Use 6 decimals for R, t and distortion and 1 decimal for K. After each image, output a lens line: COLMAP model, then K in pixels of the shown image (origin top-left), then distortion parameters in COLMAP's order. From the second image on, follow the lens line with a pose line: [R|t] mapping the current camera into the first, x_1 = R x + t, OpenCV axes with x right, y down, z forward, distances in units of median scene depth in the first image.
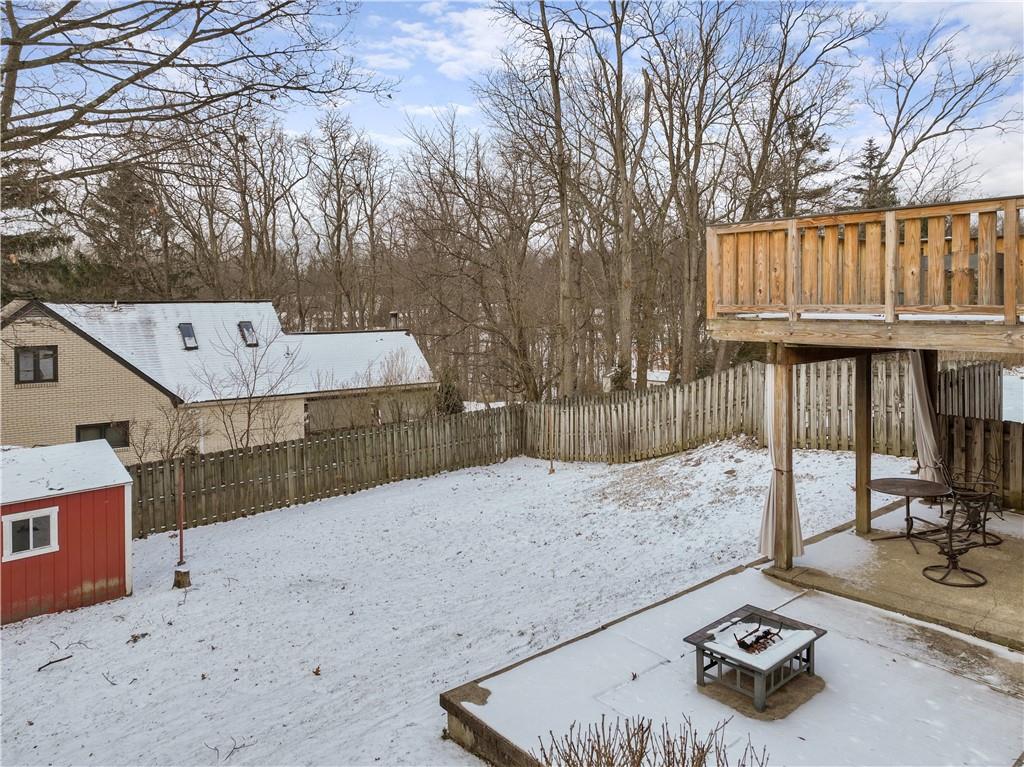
lens RADIAL K [[704.0, 0, 509.0], [0, 704.0, 377.5], [0, 0, 1]] dist [0.011051, 0.000678]
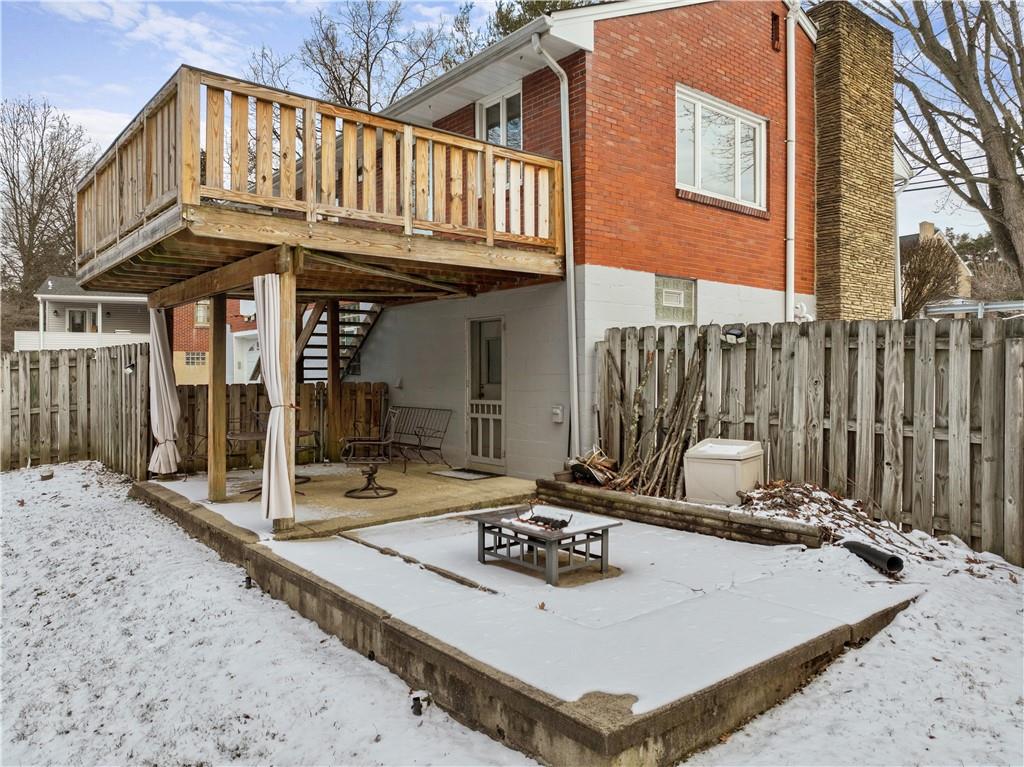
lens RADIAL K [[704.0, 0, 509.7], [0, 704.0, 389.6], [0, 0, 1]] dist [0.011051, 0.000678]
pose [[0.046861, -0.015108, 0.998787, -0.509572], [0.105124, 0.994408, 0.010109, 0.159601], [-0.993354, 0.104522, 0.048187, 0.861225]]
